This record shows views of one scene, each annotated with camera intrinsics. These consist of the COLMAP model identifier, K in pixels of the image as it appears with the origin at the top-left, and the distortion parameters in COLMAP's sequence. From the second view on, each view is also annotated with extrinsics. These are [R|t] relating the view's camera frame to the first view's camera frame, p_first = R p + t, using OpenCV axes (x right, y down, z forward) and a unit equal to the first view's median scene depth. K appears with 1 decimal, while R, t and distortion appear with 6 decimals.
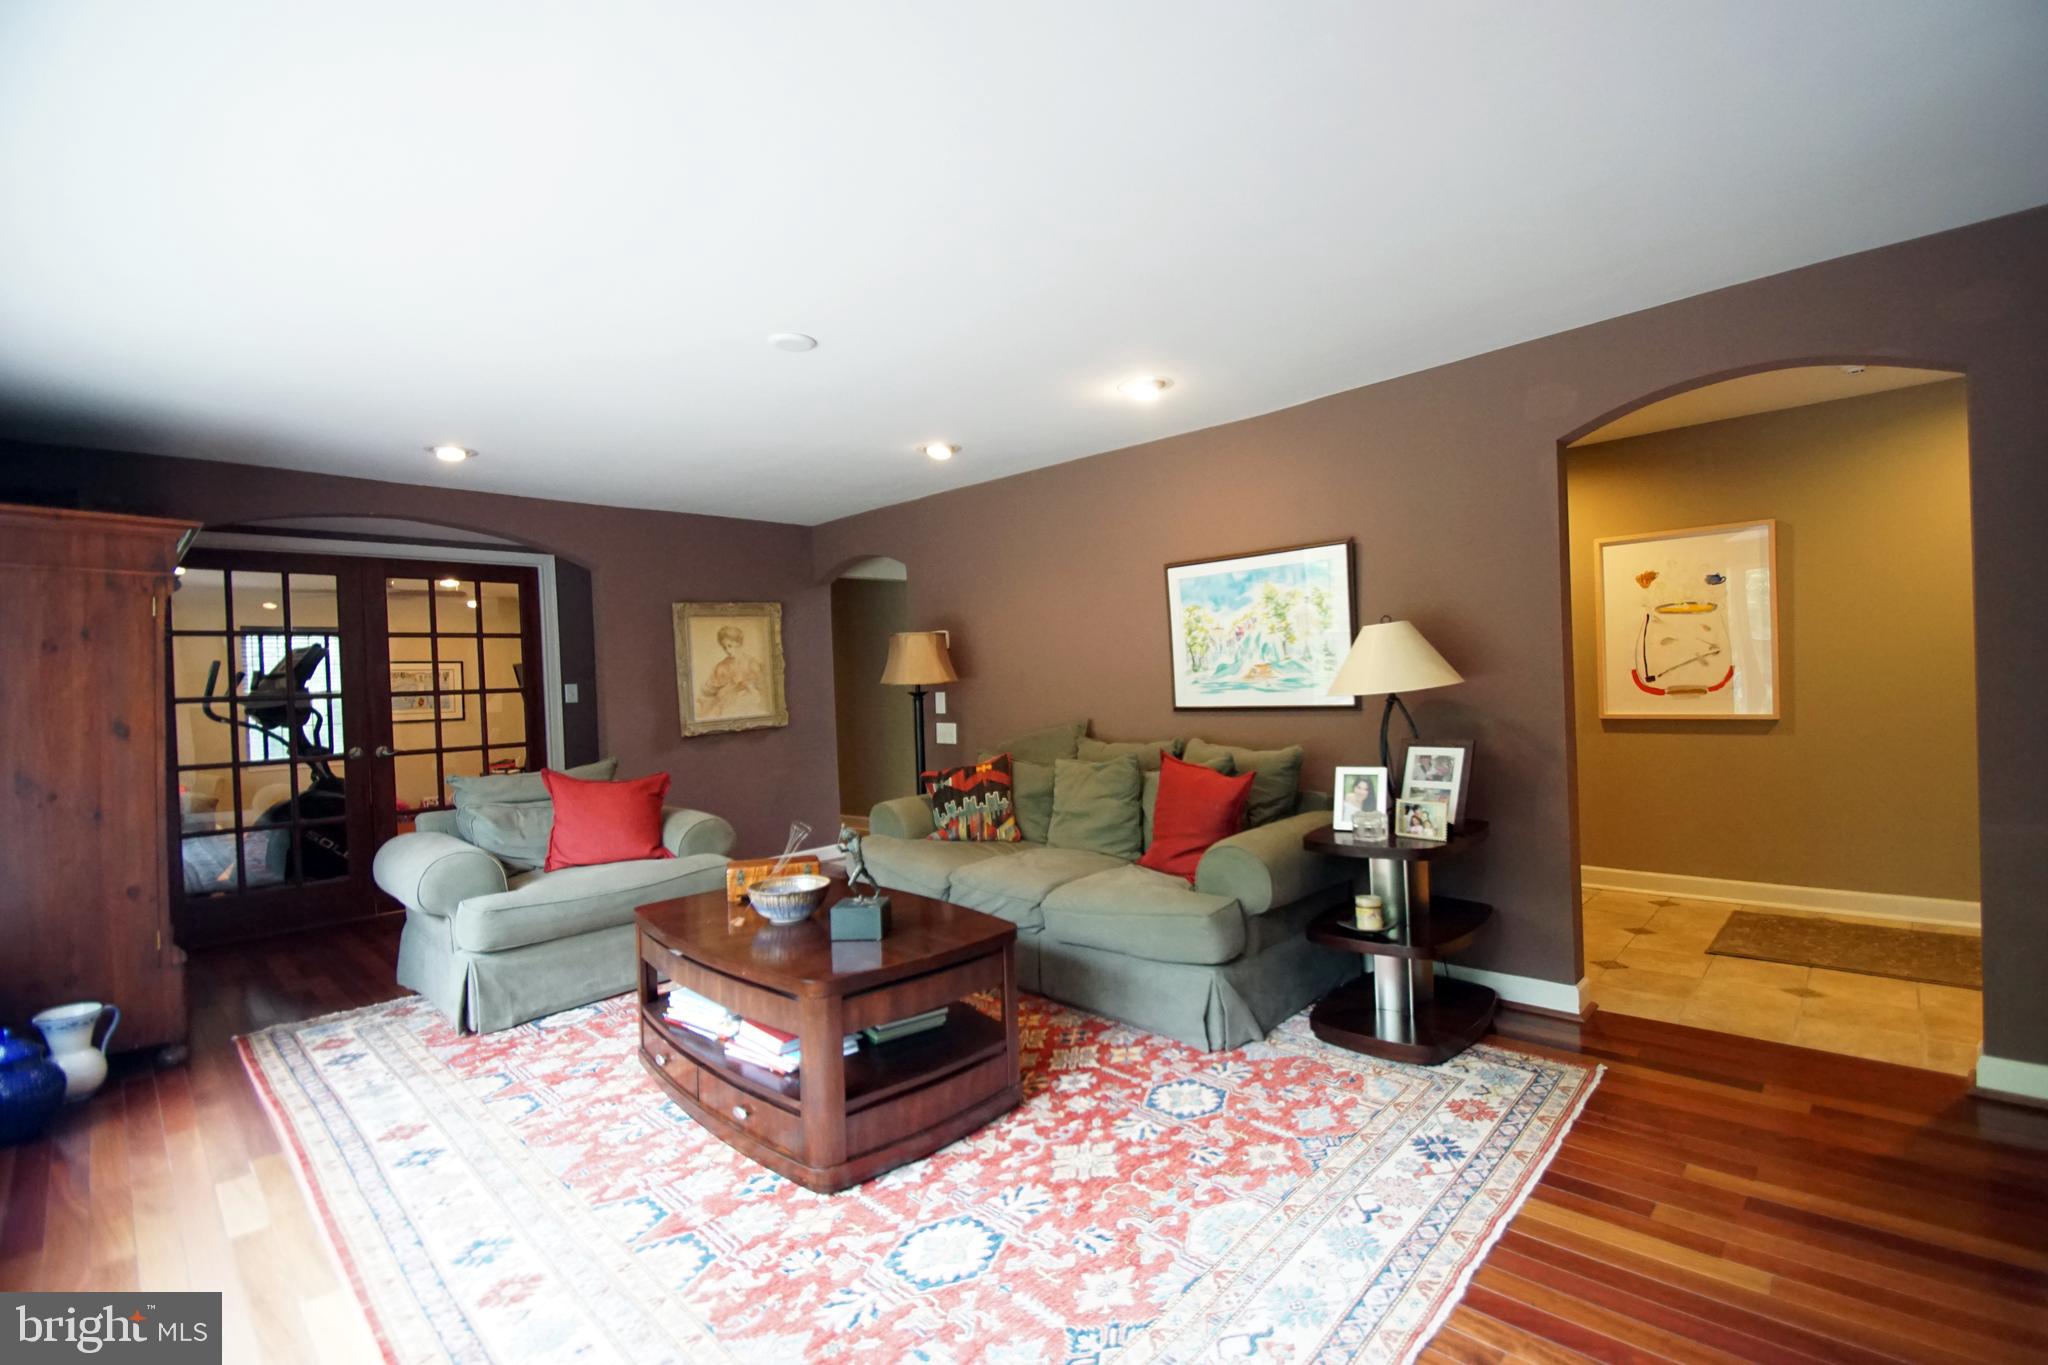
lens RADIAL K [[891.4, 0, 1038.4], [0, 891.4, 693.2], [0, 0, 1]] dist [0.022447, -0.022452]
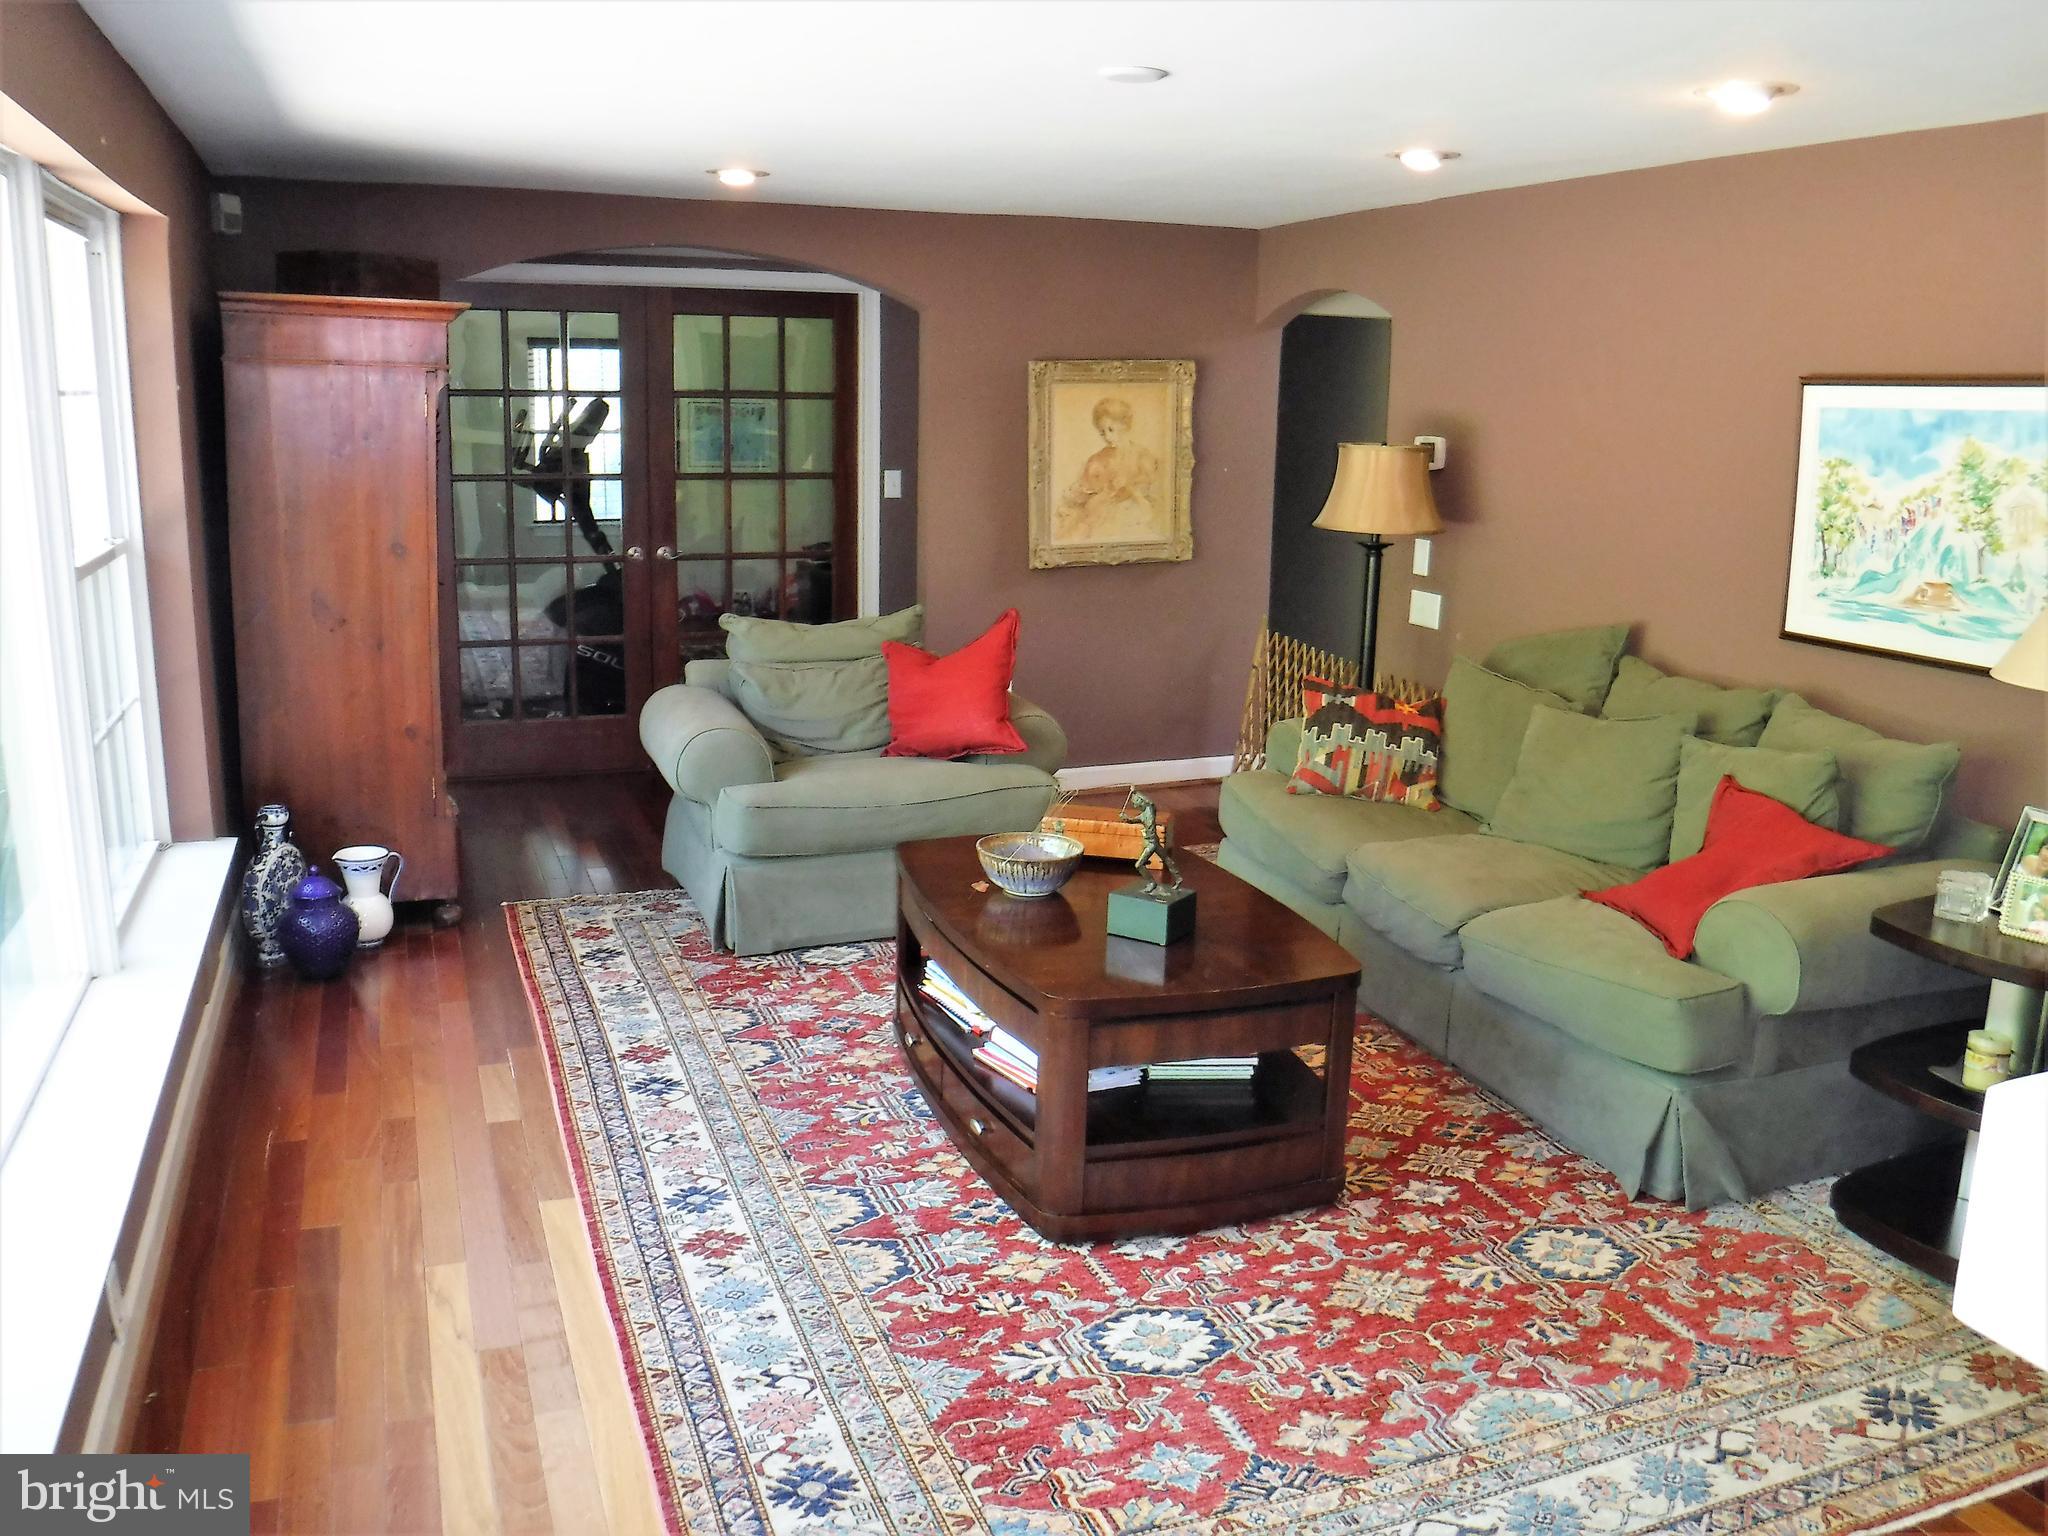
lens RADIAL K [[1630.4, 0, 1024.0], [0, 1630.4, 768.0], [0, 0, 1]] dist [-0.110601, 0.042637]
pose [[0.902120, 0.146928, -0.405700, 0.220584], [-0.059646, 0.973676, 0.219995, -0.148592], [0.427343, -0.174264, 0.887136, -0.194397]]
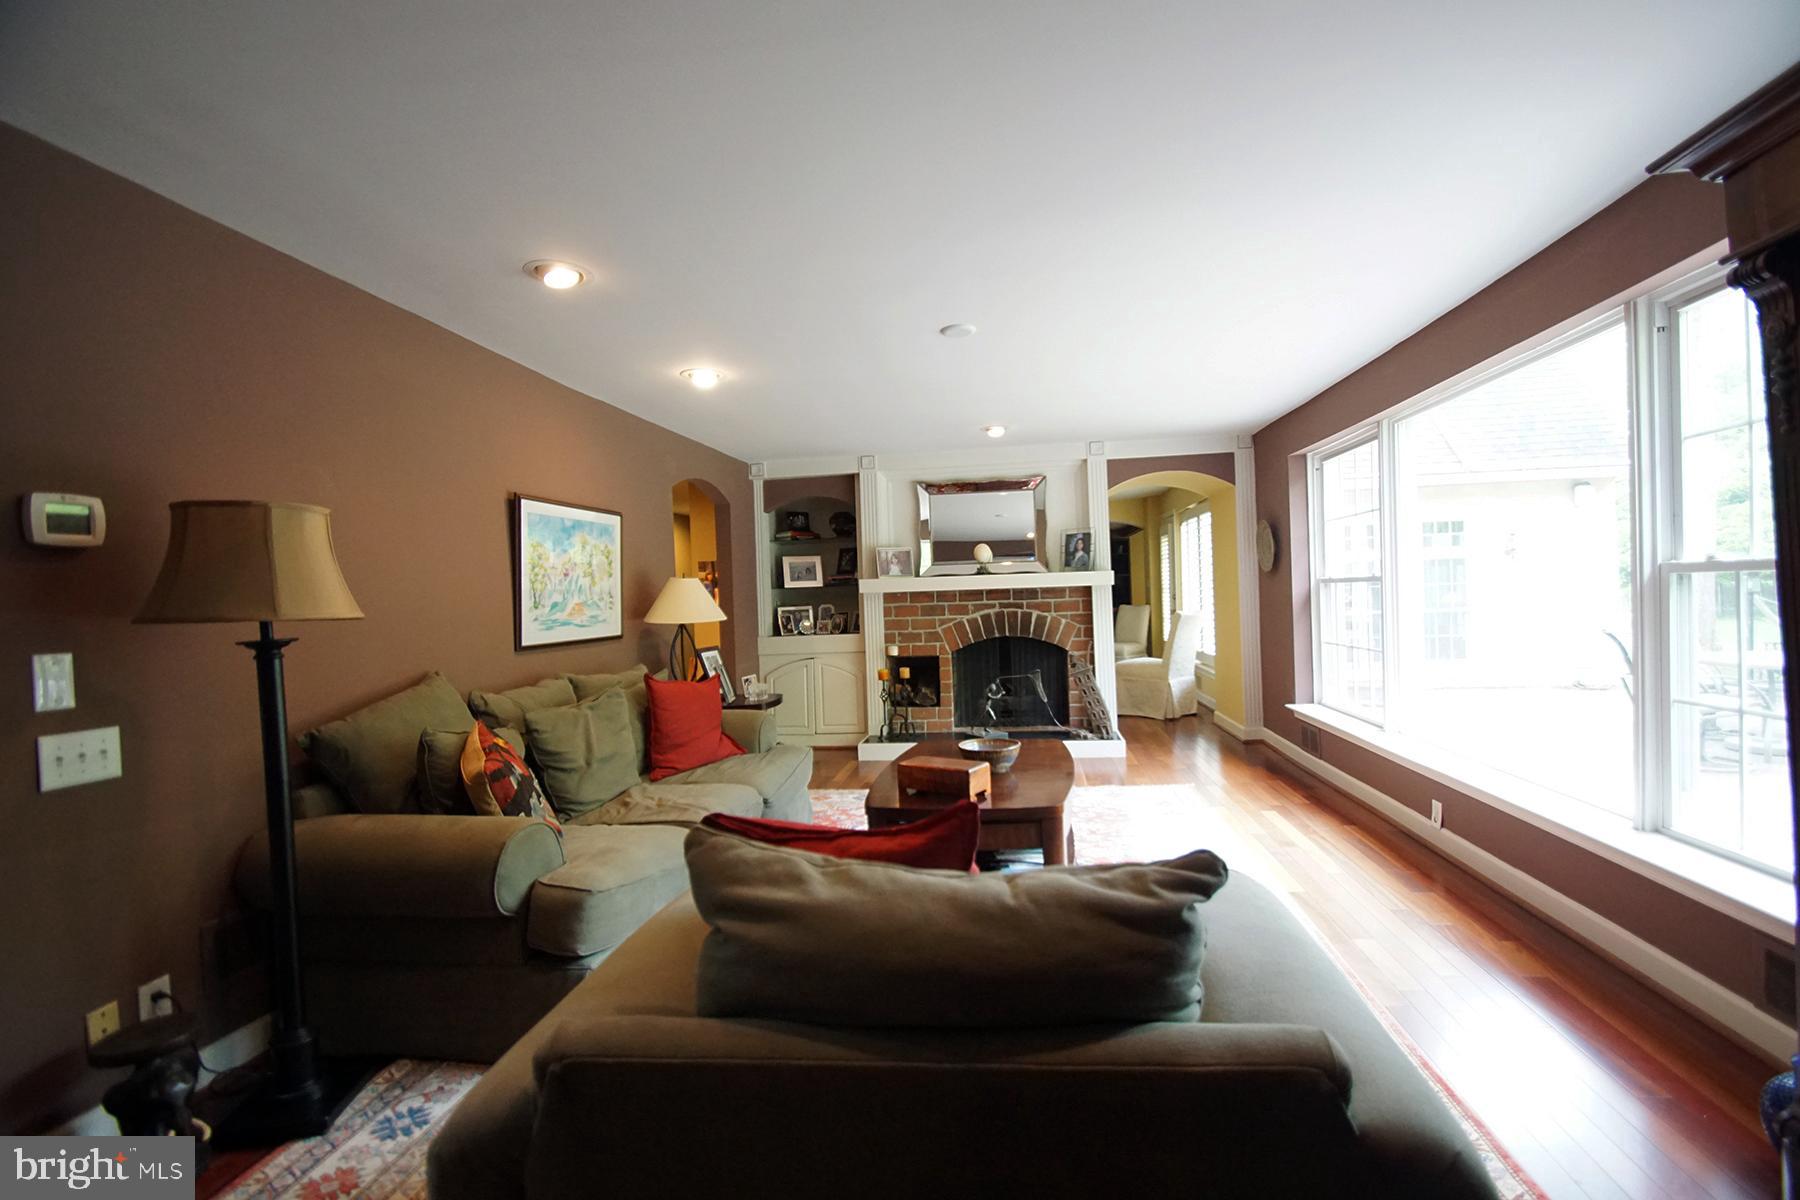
lens RADIAL K [[783.5, 0, 912.7], [0, 783.5, 609.4], [0, 0, 1]] dist [0.022447, -0.022452]
pose [[-0.592116, 0.048247, 0.804407, -1.175124], [0.073374, 0.997288, -0.005806, 0.018257], [-0.802506, 0.055585, -0.594050, 1.819203]]
